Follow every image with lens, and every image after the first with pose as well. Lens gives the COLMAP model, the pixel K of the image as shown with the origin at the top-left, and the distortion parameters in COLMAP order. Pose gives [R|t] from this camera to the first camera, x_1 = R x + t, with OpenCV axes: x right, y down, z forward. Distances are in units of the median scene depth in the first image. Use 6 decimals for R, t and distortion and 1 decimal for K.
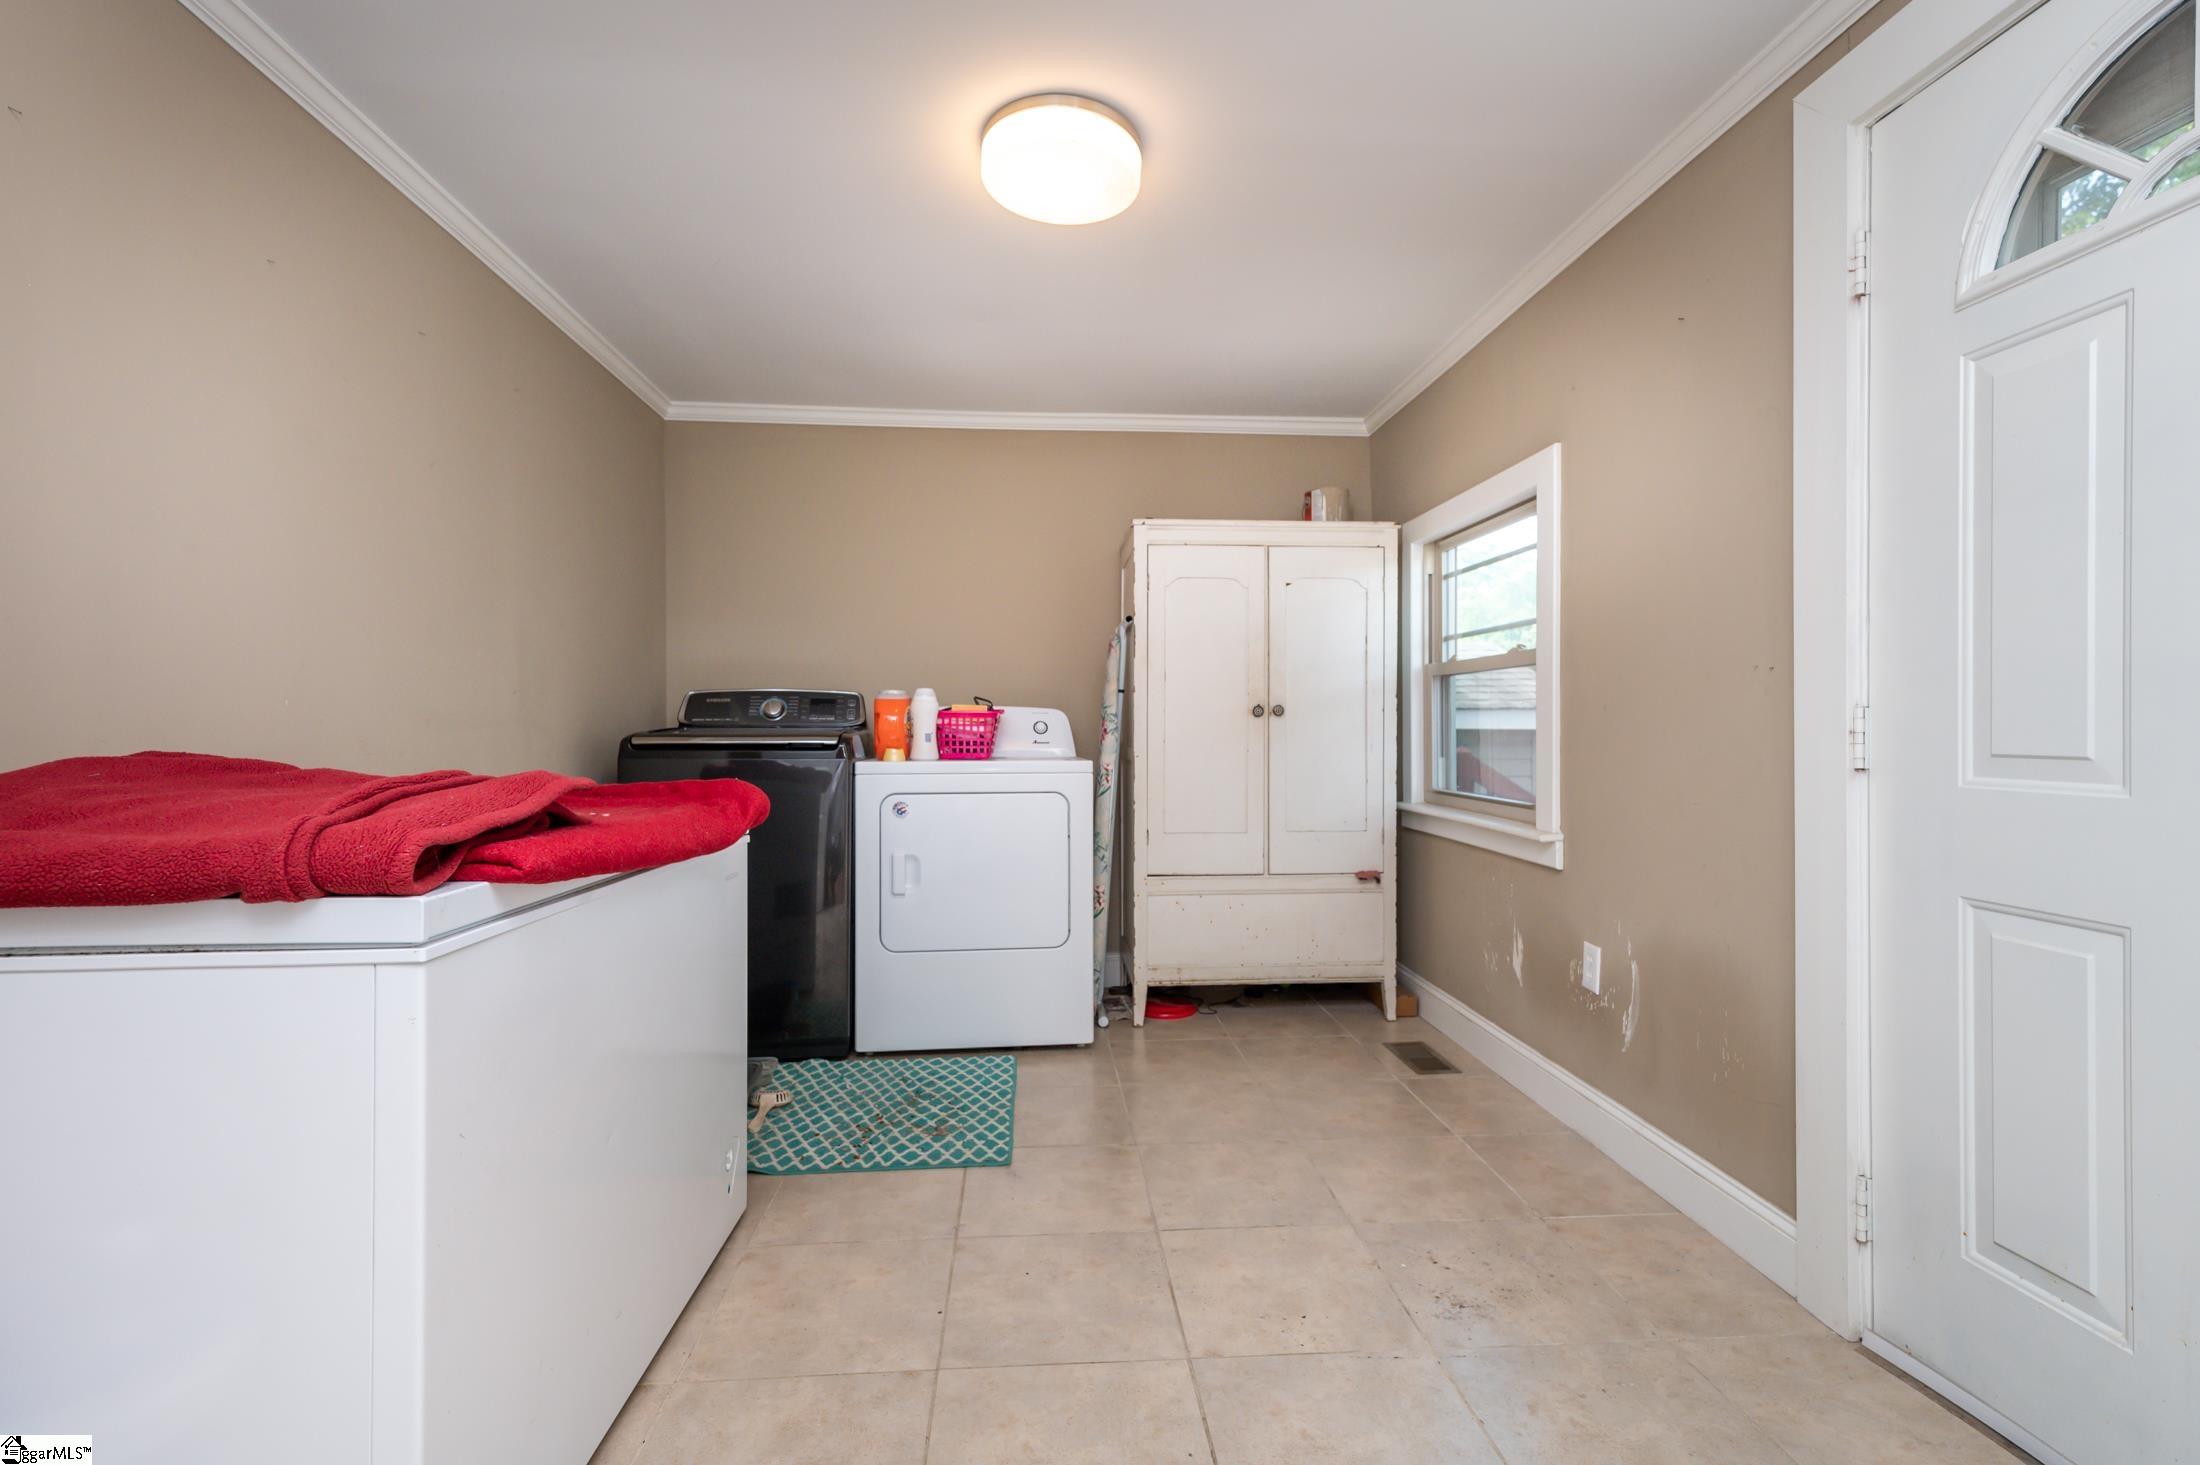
lens RADIAL K [[997.8, 0, 1096.8], [0, 997.8, 733.5], [0, 0, 1]] dist [-0.000129, 0.000130]
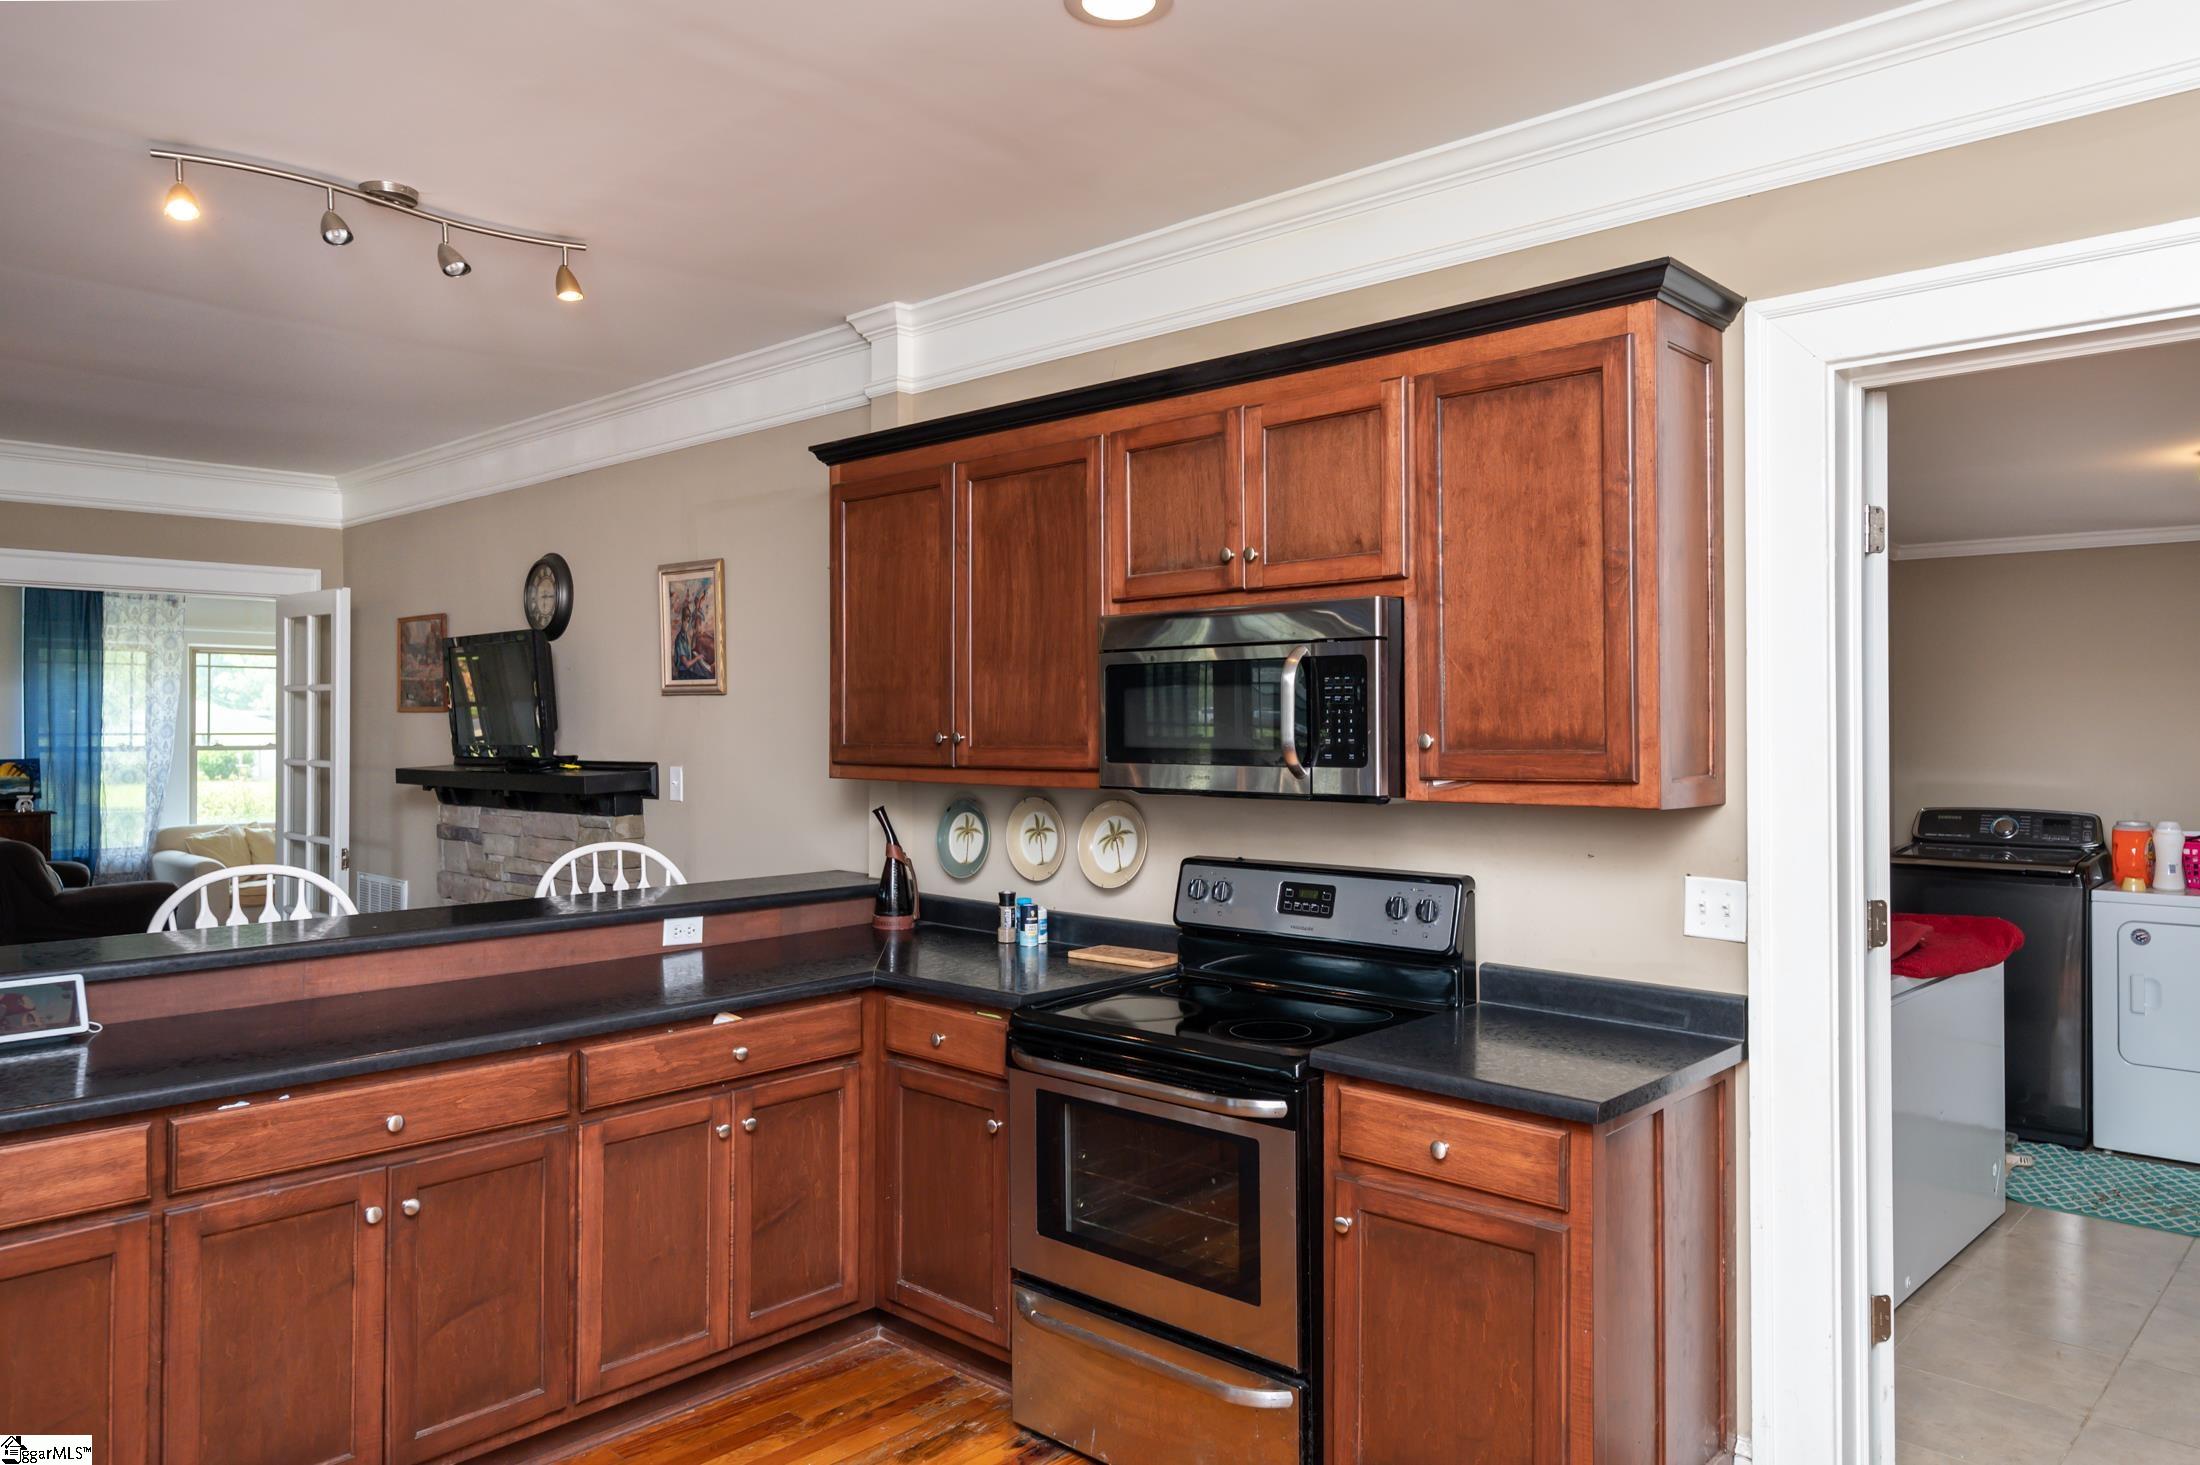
lens RADIAL K [[1464.6, 0, 1101.6], [0, 1464.6, 726.5], [0, 0, 1]] dist [0.000589, -0.001040]
pose [[0.671466, -0.005611, -0.741014, 0.237978], [0.003890, 0.999984, -0.004047, -0.156213], [0.741025, -0.000165, 0.671478, -0.956487]]
